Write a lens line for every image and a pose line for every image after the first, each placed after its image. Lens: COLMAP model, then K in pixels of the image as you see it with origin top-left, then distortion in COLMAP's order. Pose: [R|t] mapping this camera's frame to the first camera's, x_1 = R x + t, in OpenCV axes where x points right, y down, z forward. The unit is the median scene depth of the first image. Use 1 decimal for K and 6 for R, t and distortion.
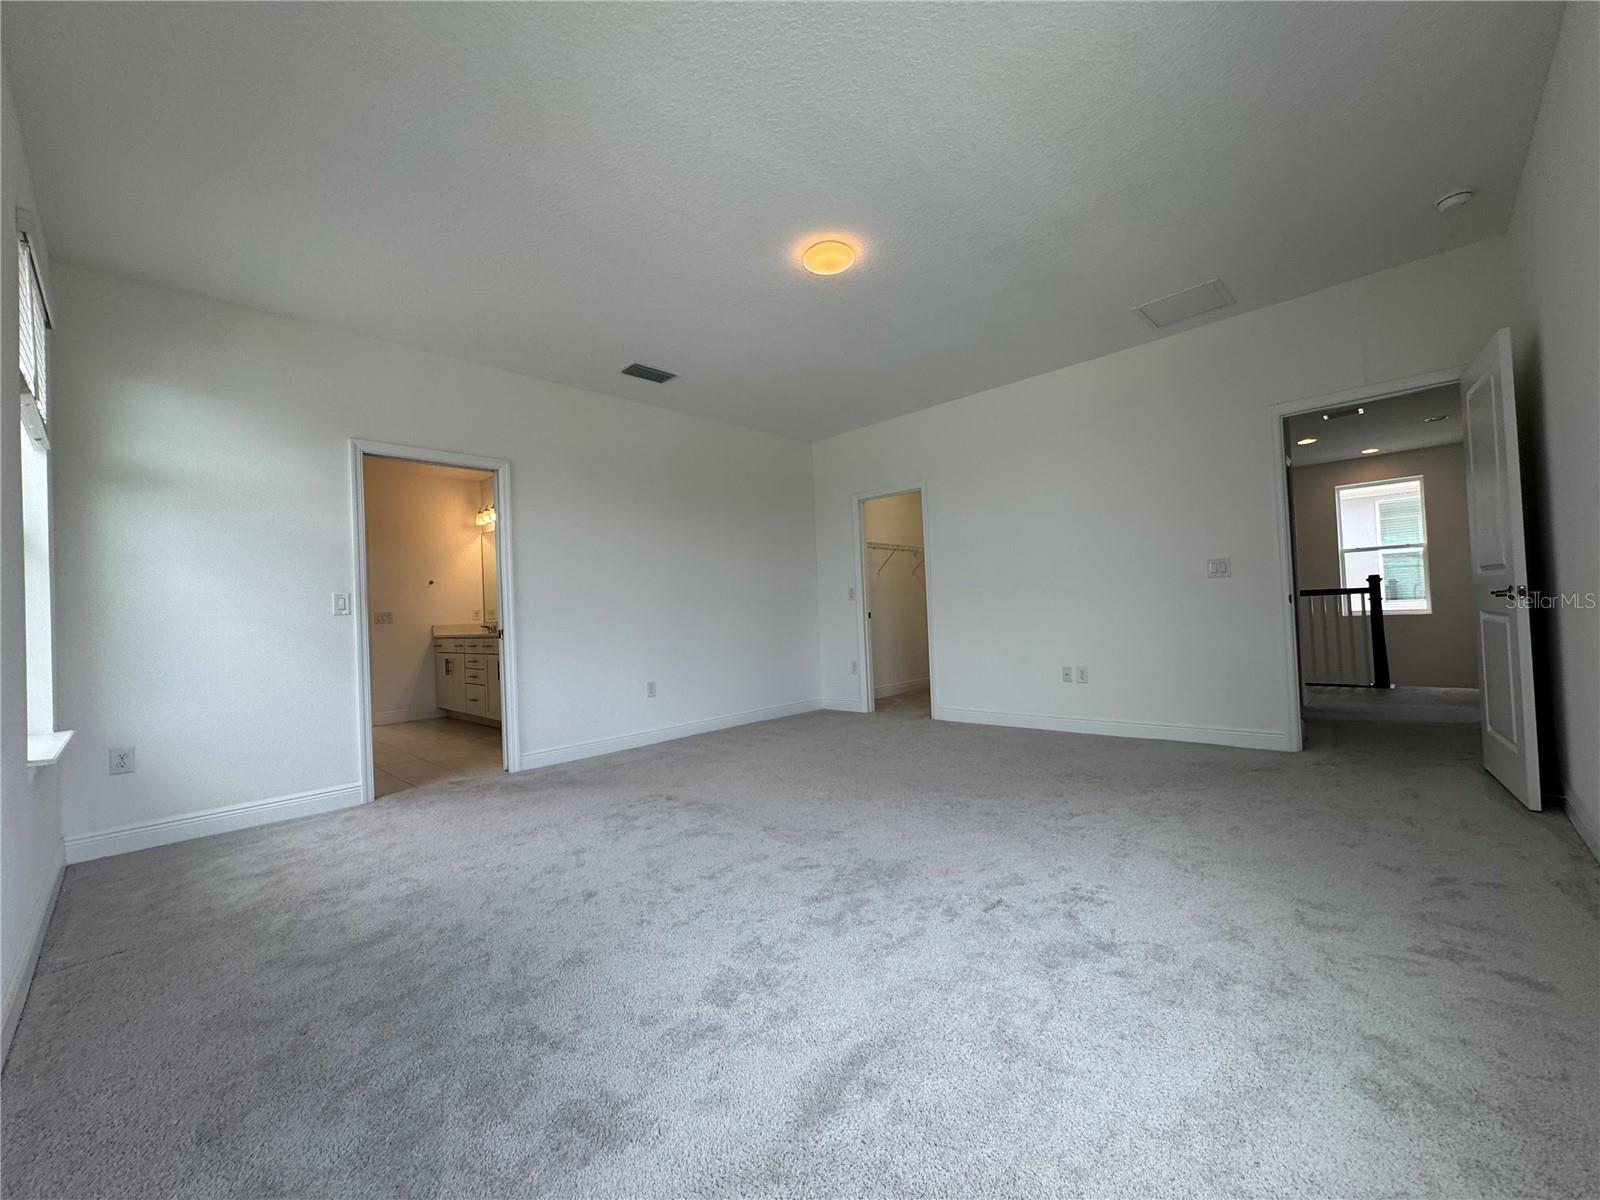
lens RADIAL K [[641.2, 0, 802.7], [0, 641.2, 603.2], [0, 0, 1]] dist [-0.002329, 0.000053]
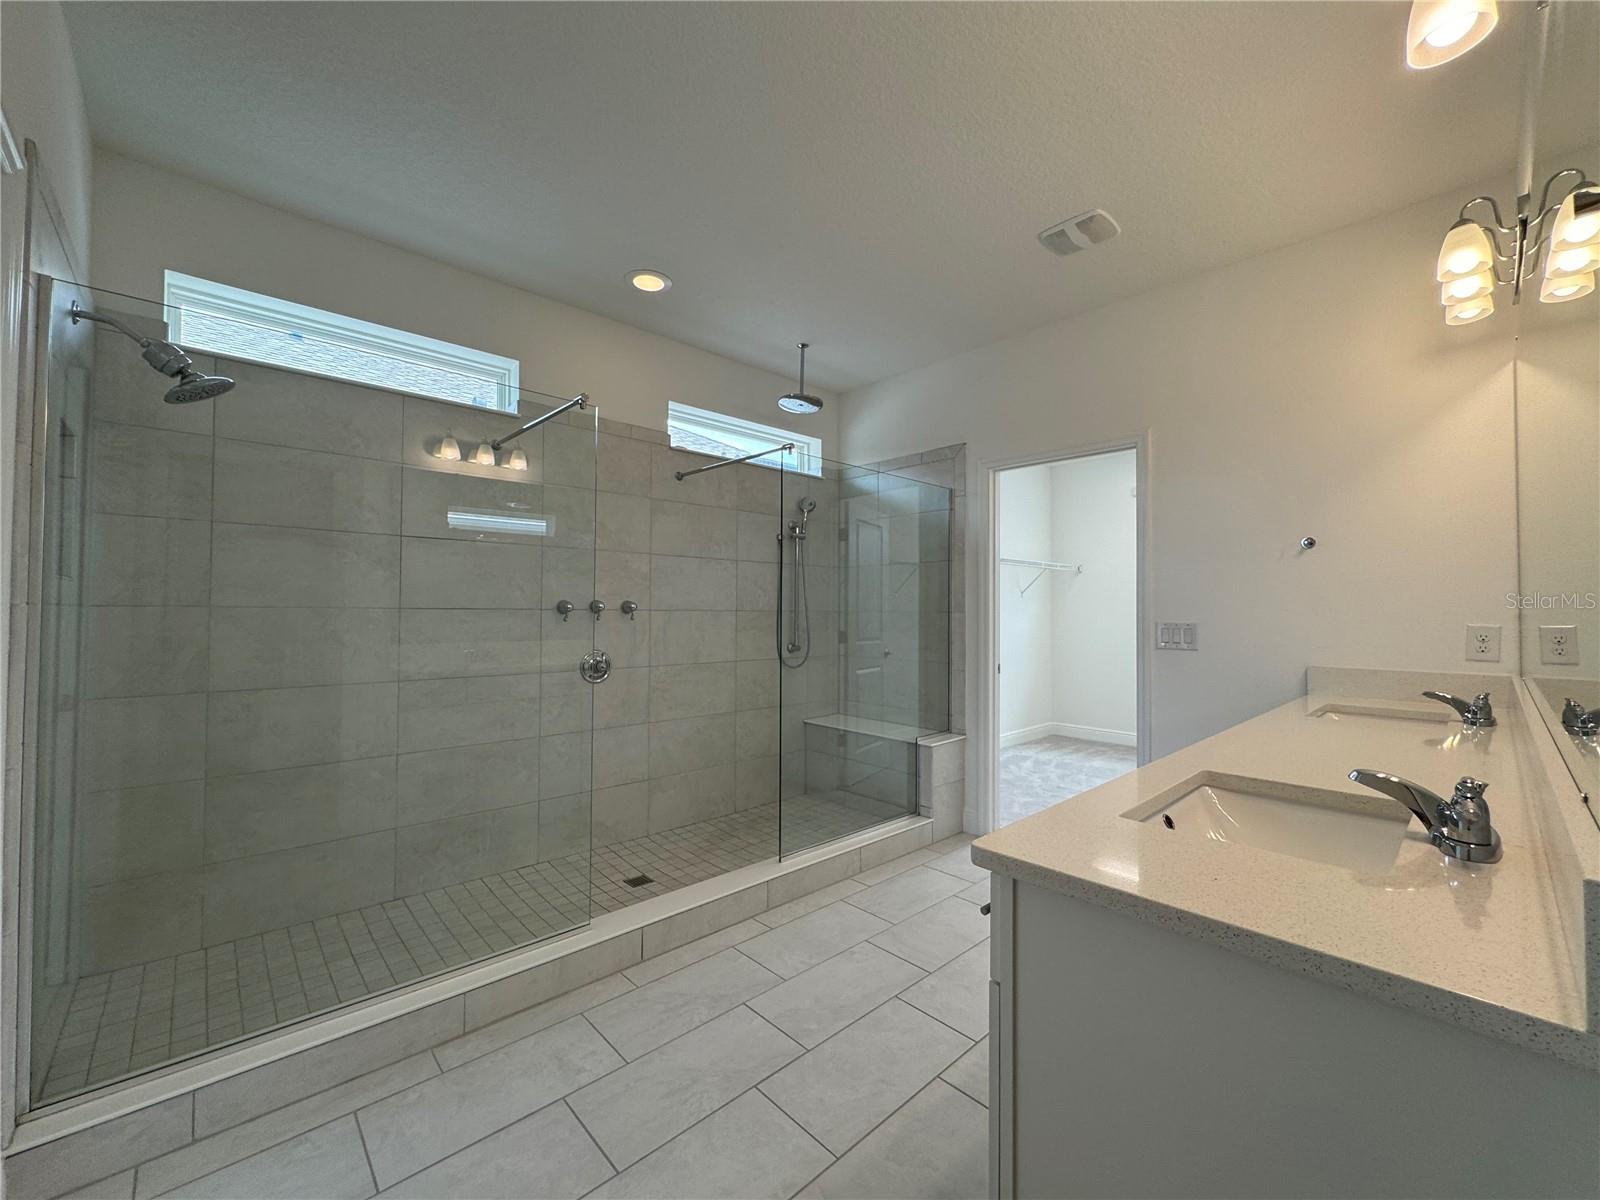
lens RADIAL K [[641.2, 0, 801.5], [0, 641.2, 600.8], [0, 0, 1]] dist [-0.002329, 0.000053]
pose [[-0.055151, 0.025481, -0.998153, -0.219326], [0.014753, 0.999586, 0.024702, -0.013361], [0.998369, -0.013363, -0.055505, 0.752391]]
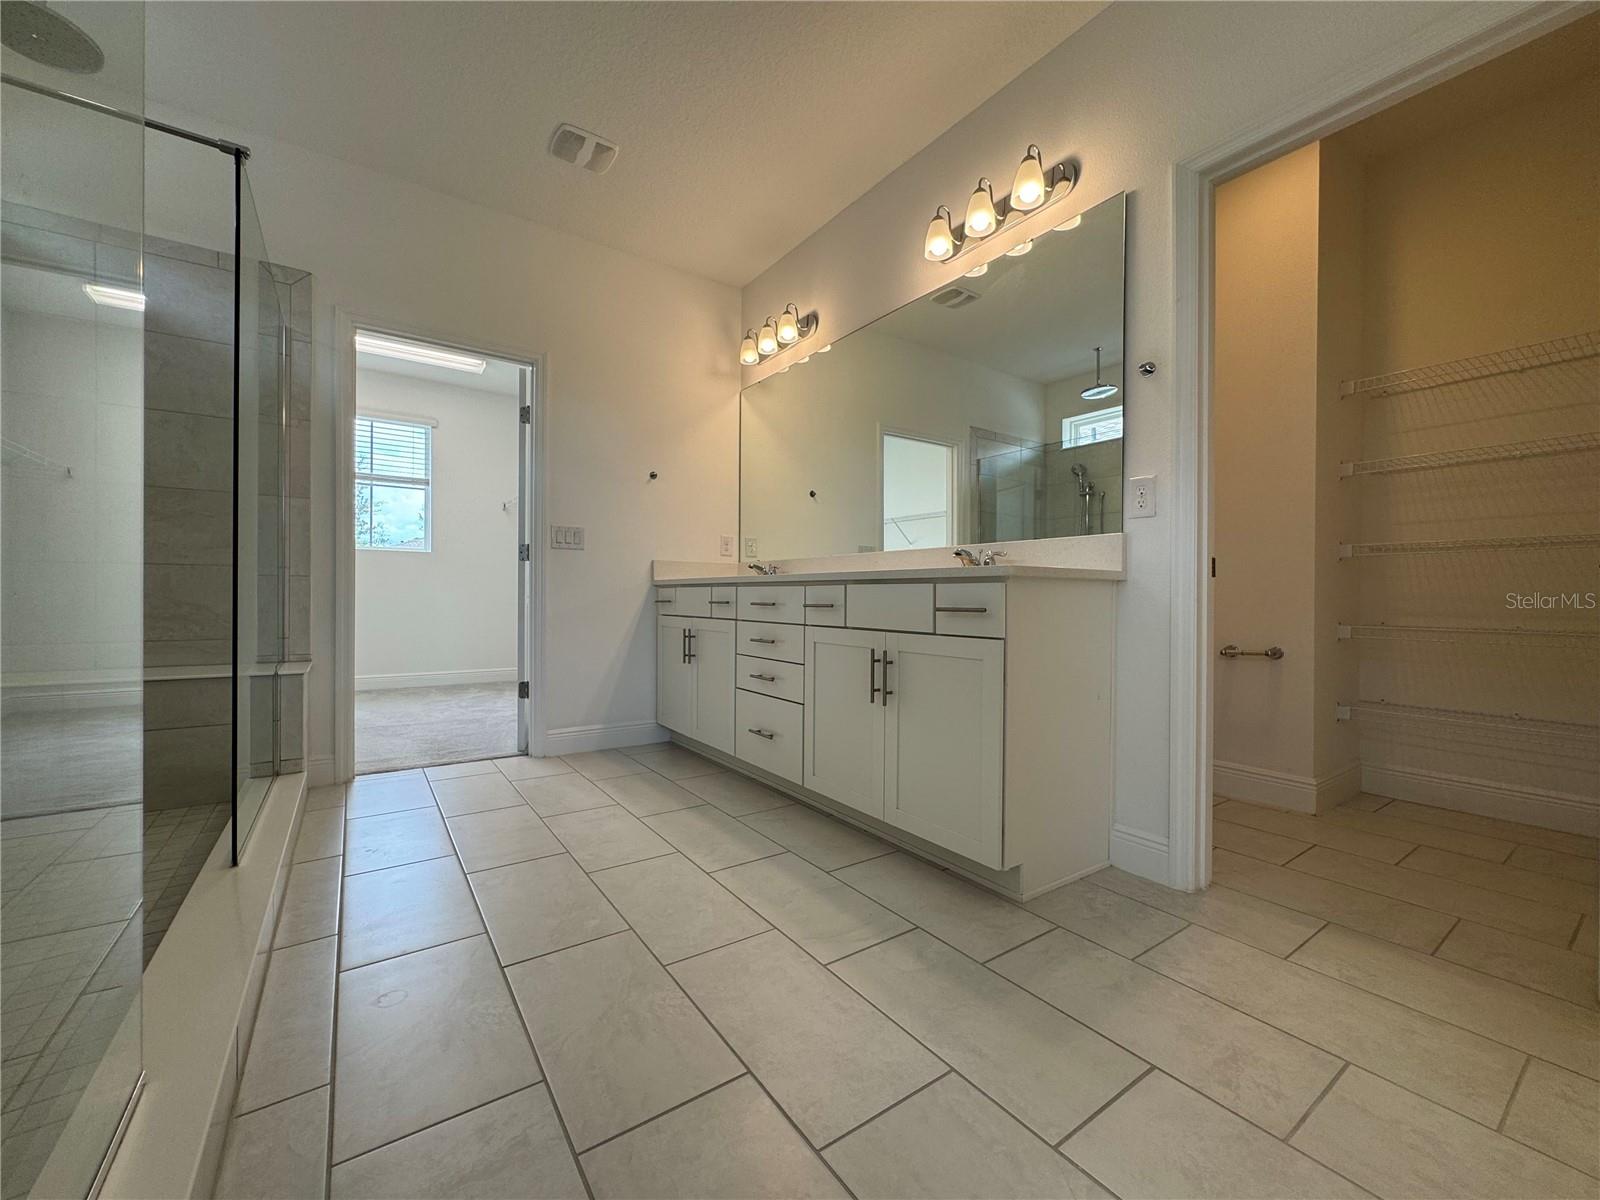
lens RADIAL K [[641.2, 0, 799.7], [0, 641.2, 599.1], [0, 0, 1]] dist [-0.002329, 0.000053]
pose [[0.979852, 0.052433, -0.192720, -0.370324], [-0.047375, 0.998403, 0.030764, 0.044530], [0.194025, -0.021014, 0.980771, 0.534365]]
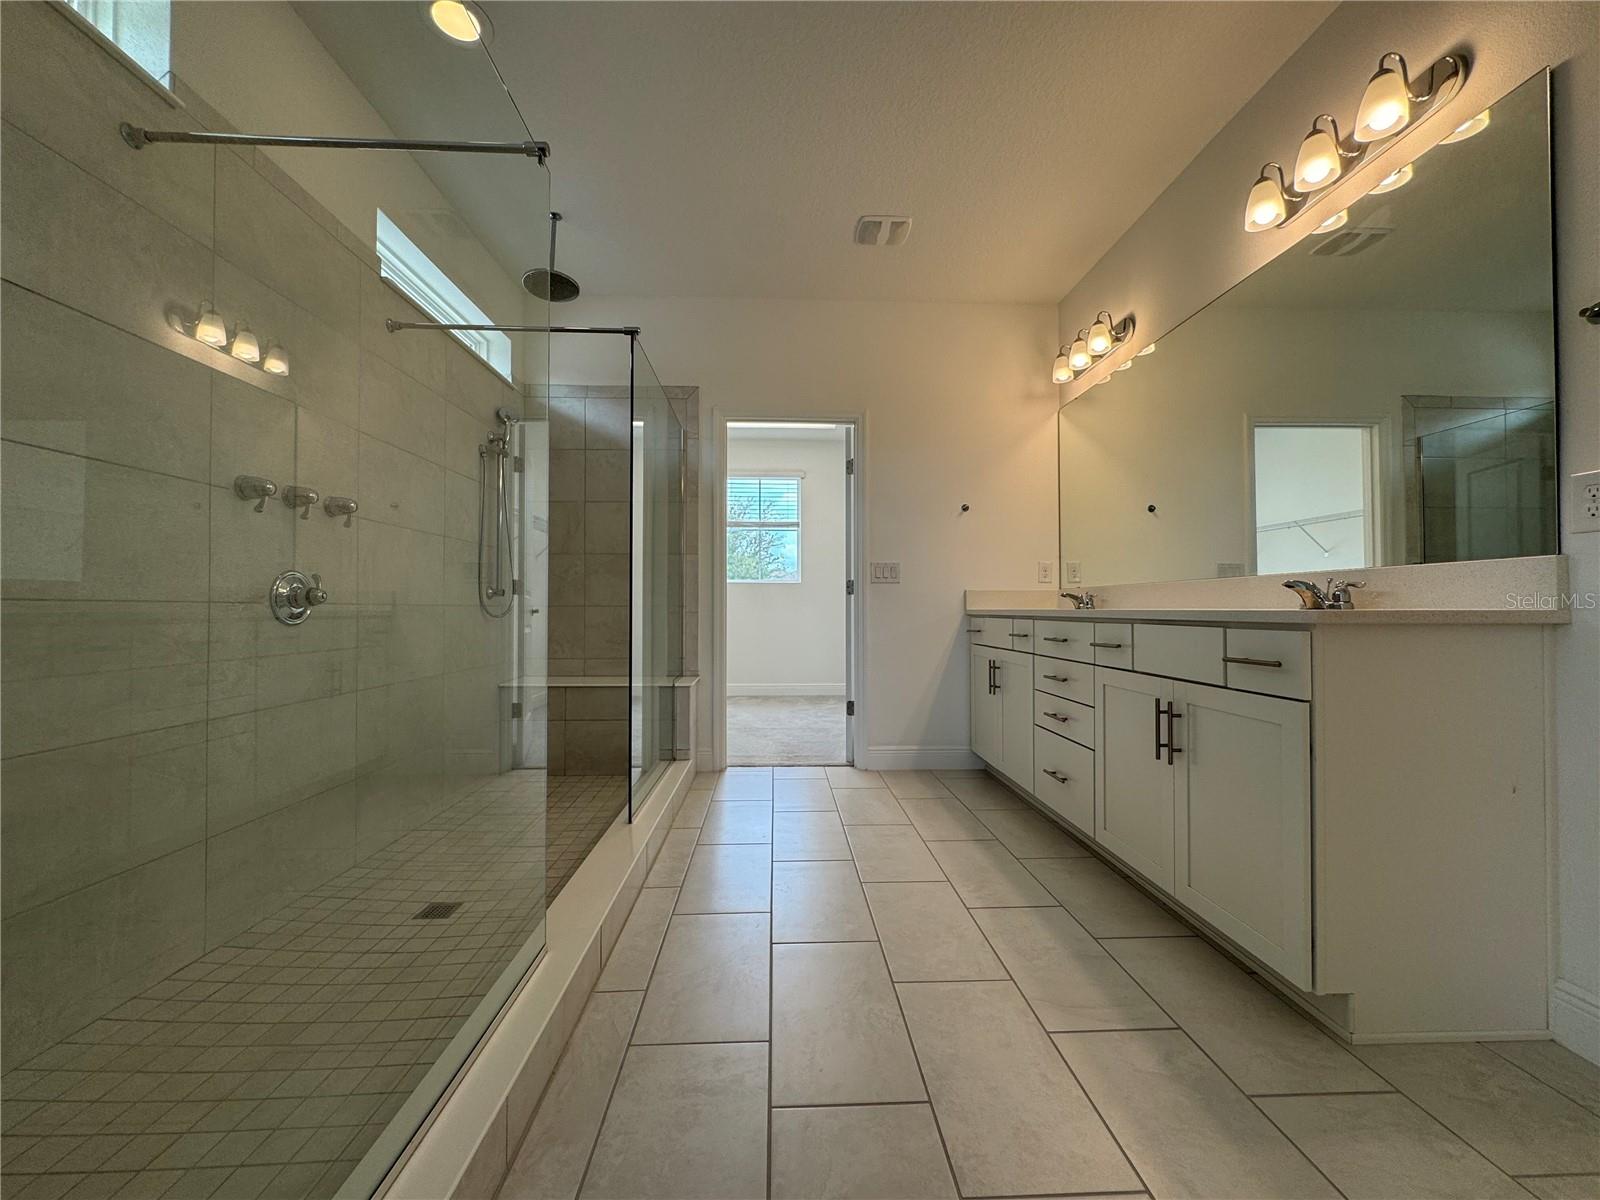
lens RADIAL K [[641.2, 0, 800.1], [0, 641.2, 599.7], [0, 0, 1]] dist [-0.002329, 0.000053]
pose [[0.722295, 0.033618, -0.690767, -0.320133], [-0.019301, 0.999409, 0.028457, 0.030311], [0.691315, -0.007221, 0.722517, 0.539996]]
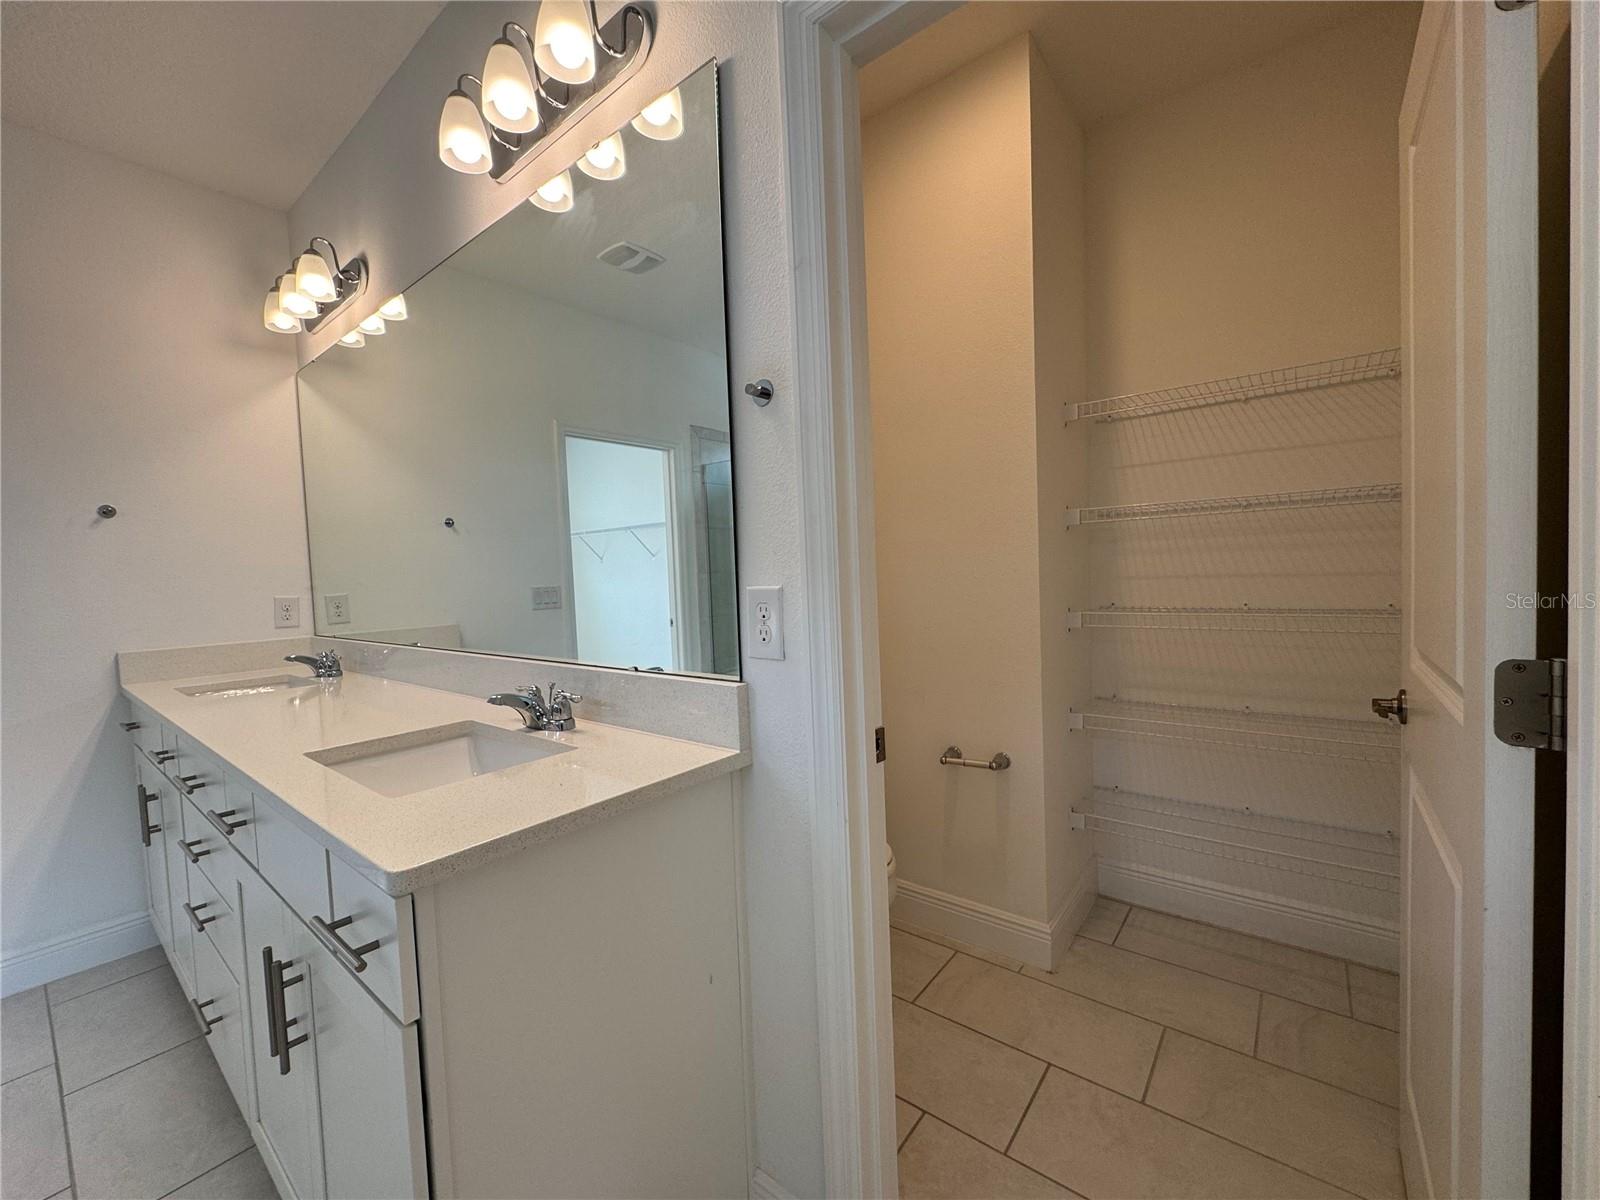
lens RADIAL K [[641.2, 0, 796.6], [0, 641.2, 598.4], [0, 0, 1]] dist [-0.002329, 0.000053]
pose [[0.995346, 0.002978, 0.096322, -0.290734], [-0.008629, 0.998262, 0.058301, -0.011822], [-0.095981, -0.058860, 0.993641, 0.677187]]
